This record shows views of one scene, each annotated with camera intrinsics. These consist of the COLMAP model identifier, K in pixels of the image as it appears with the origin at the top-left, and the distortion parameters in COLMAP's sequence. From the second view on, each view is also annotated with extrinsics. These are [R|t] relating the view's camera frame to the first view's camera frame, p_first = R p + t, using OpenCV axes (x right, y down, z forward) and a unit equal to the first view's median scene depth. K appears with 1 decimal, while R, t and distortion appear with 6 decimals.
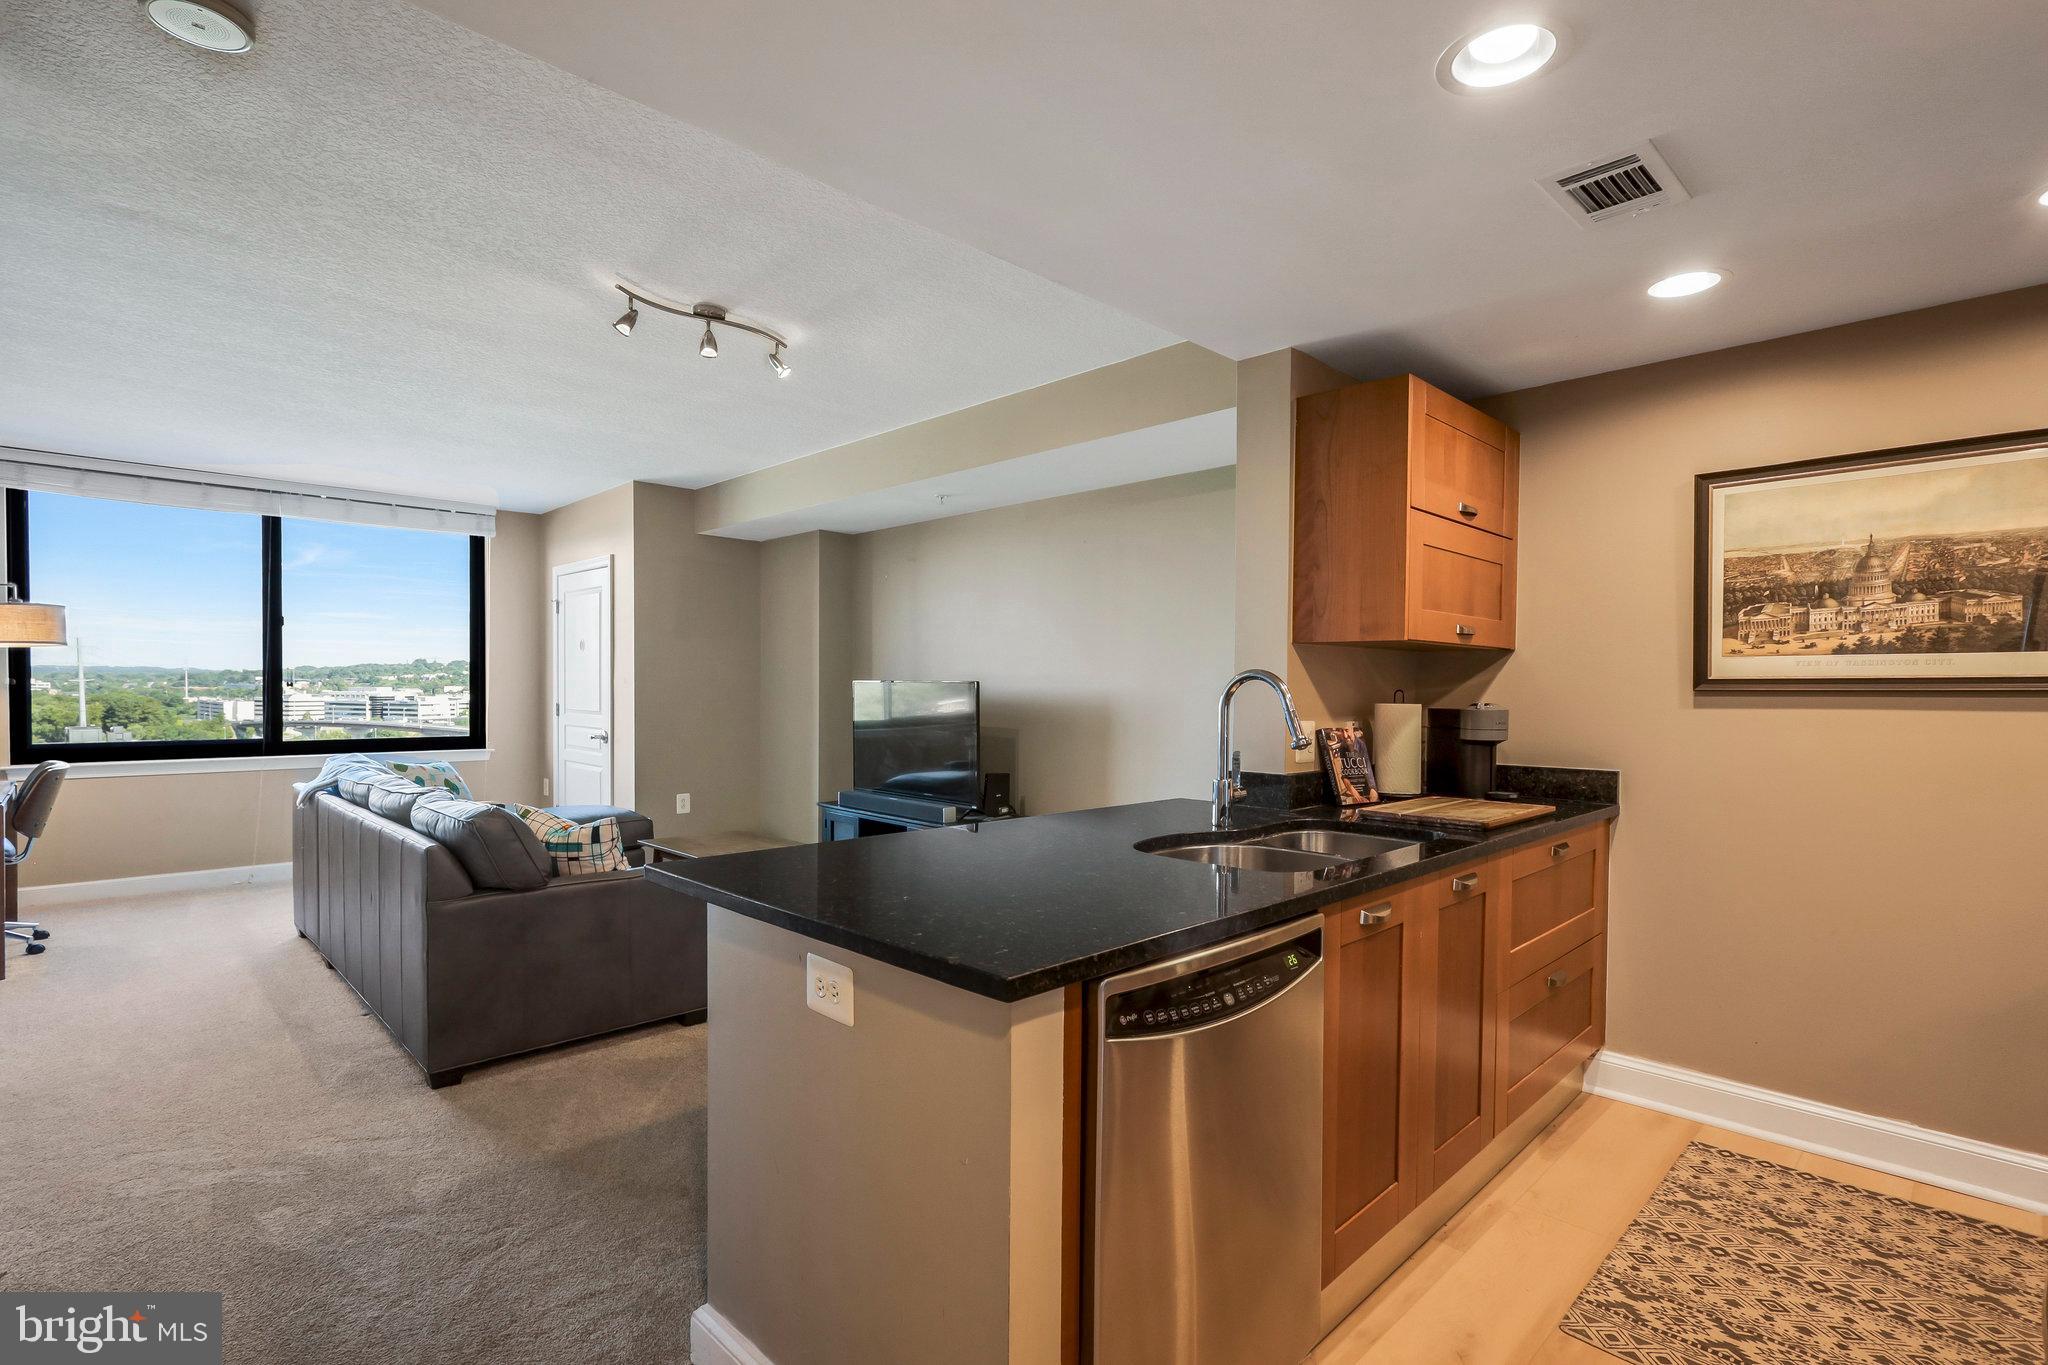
lens RADIAL K [[969.2, 0, 1028.5], [0, 969.2, 709.6], [0, 0, 1]] dist [-0.000771, 0.000264]
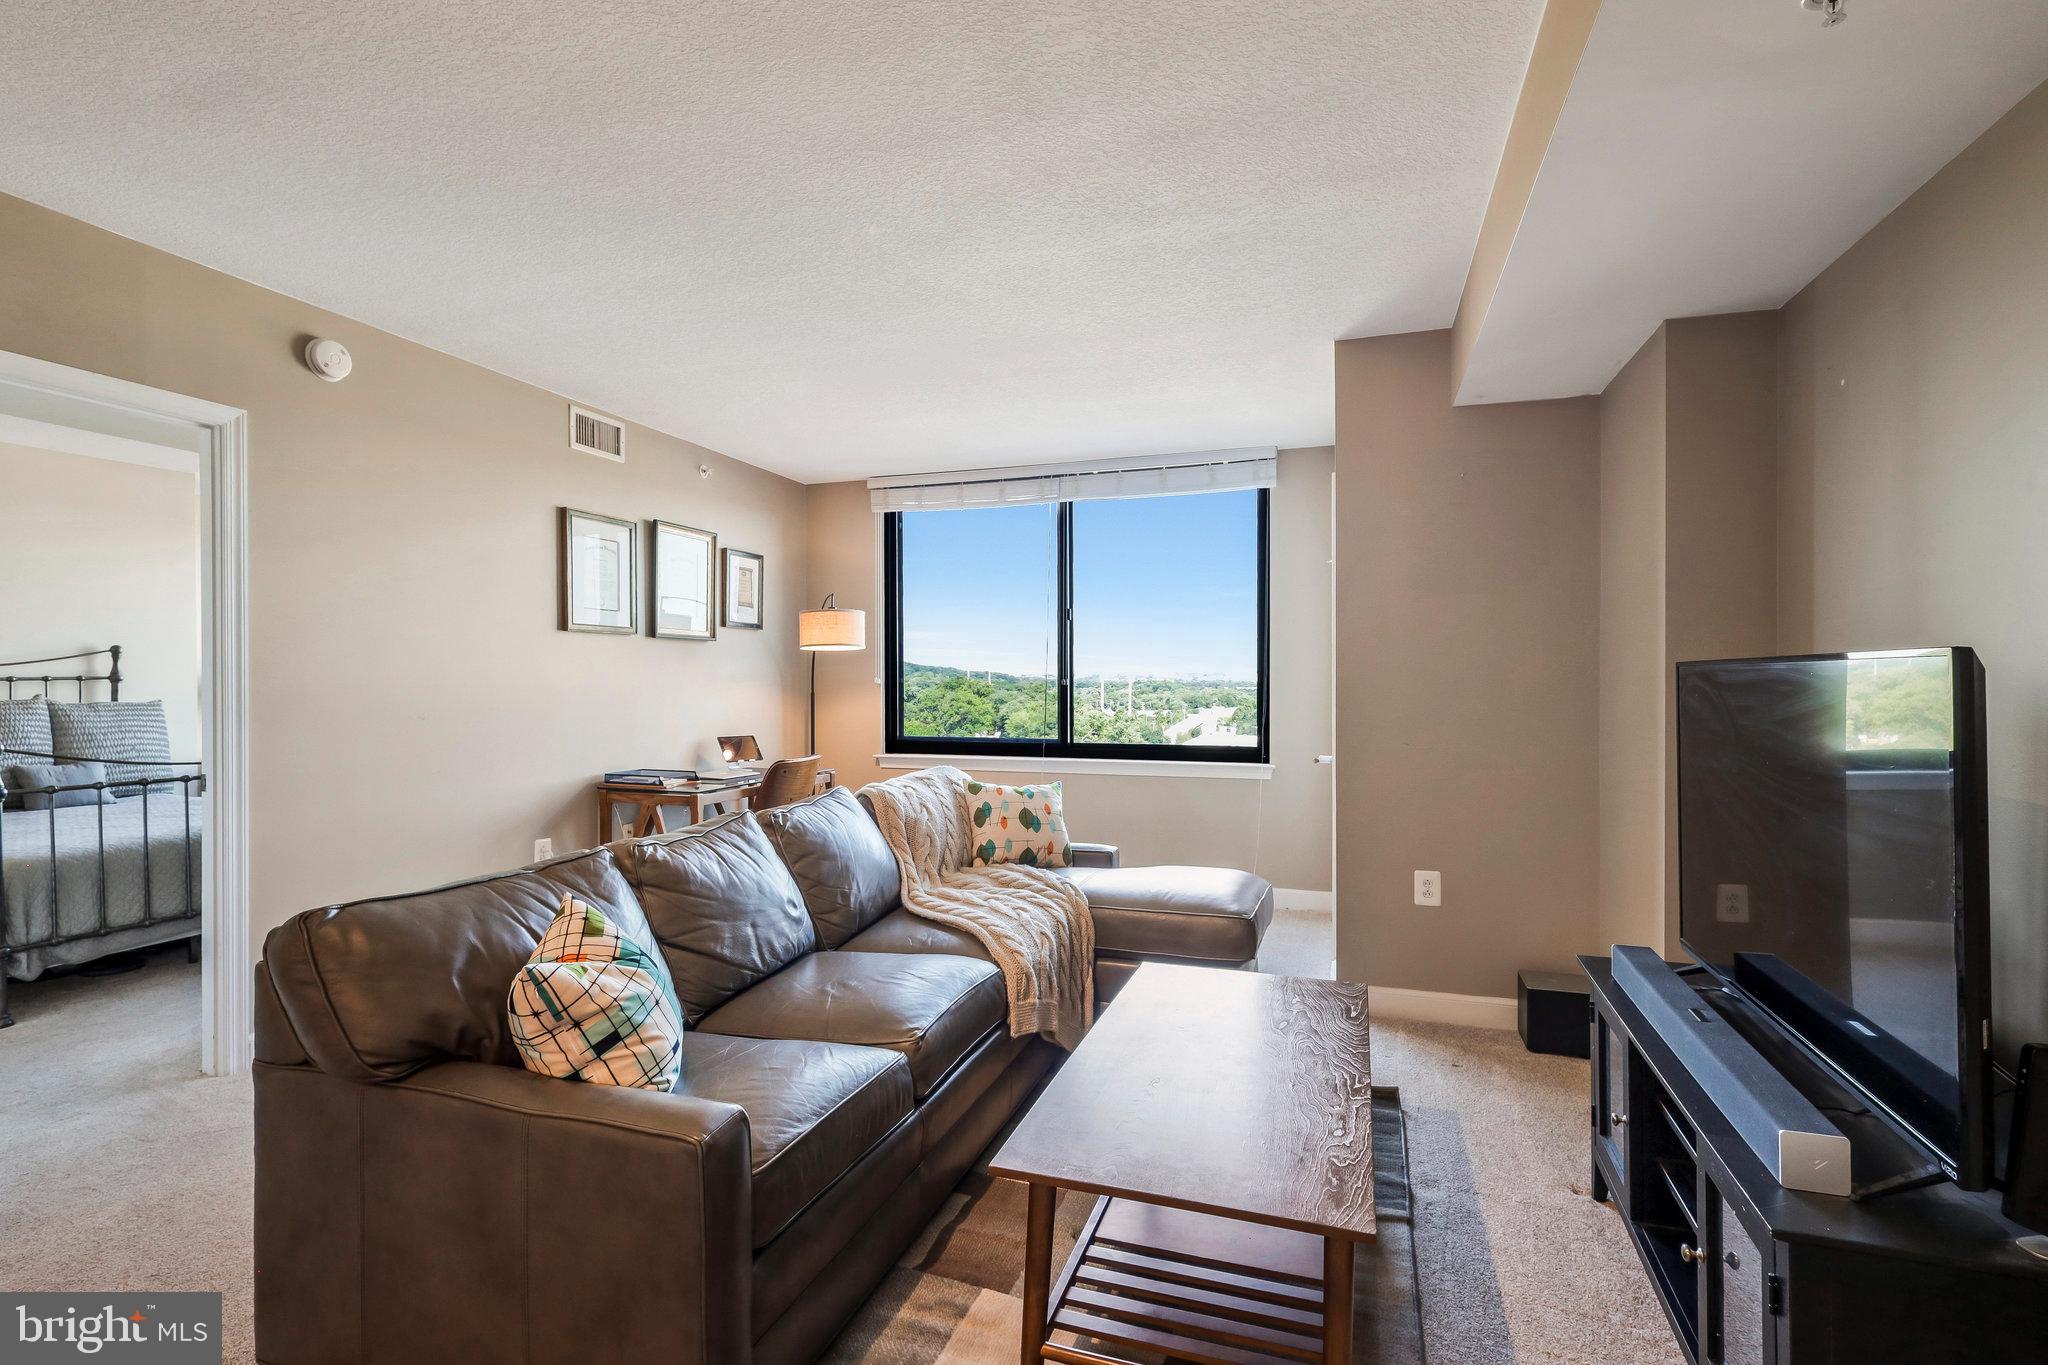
lens RADIAL K [[972.4, 0, 1021.7], [0, 972.4, 679.1], [0, 0, 1]] dist [0.002898, 0.000459]
pose [[0.442154, -0.010484, -0.896878, 0.095108], [-0.016122, 0.999677, -0.019634, -0.019271], [0.896794, 0.023141, 0.441842, 1.116426]]
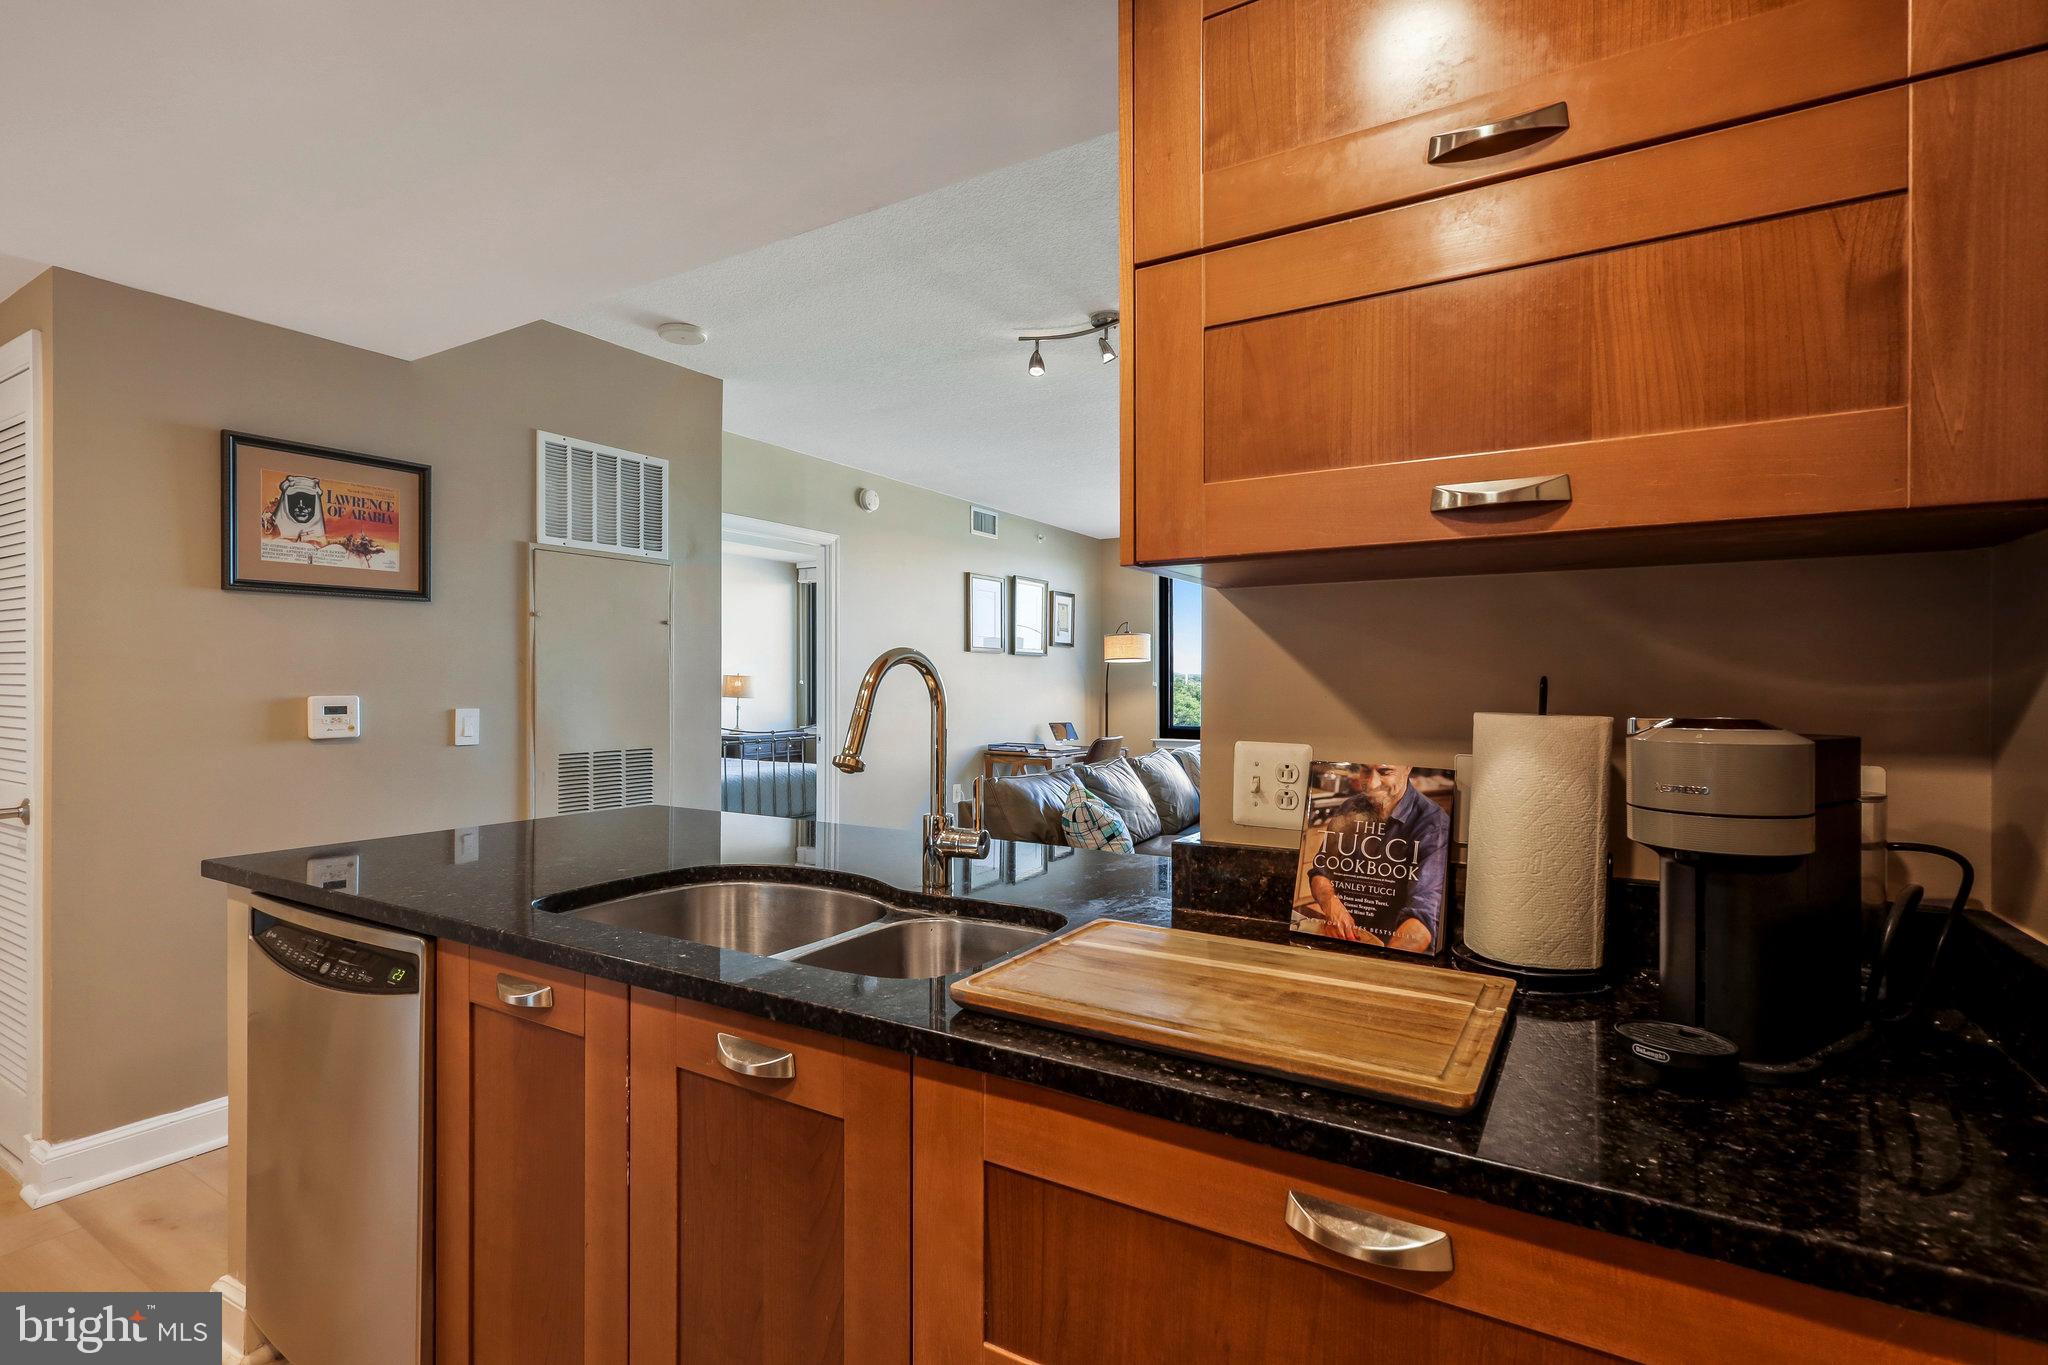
lens RADIAL K [[972.4, 0, 1021.7], [0, 972.4, 679.1], [0, 0, 1]] dist [0.002898, 0.000459]
pose [[0.233697, -0.011984, -0.972236, 0.712179], [-0.023885, 0.999552, -0.018062, -0.007035], [0.972016, 0.027443, 0.233306, 0.743794]]
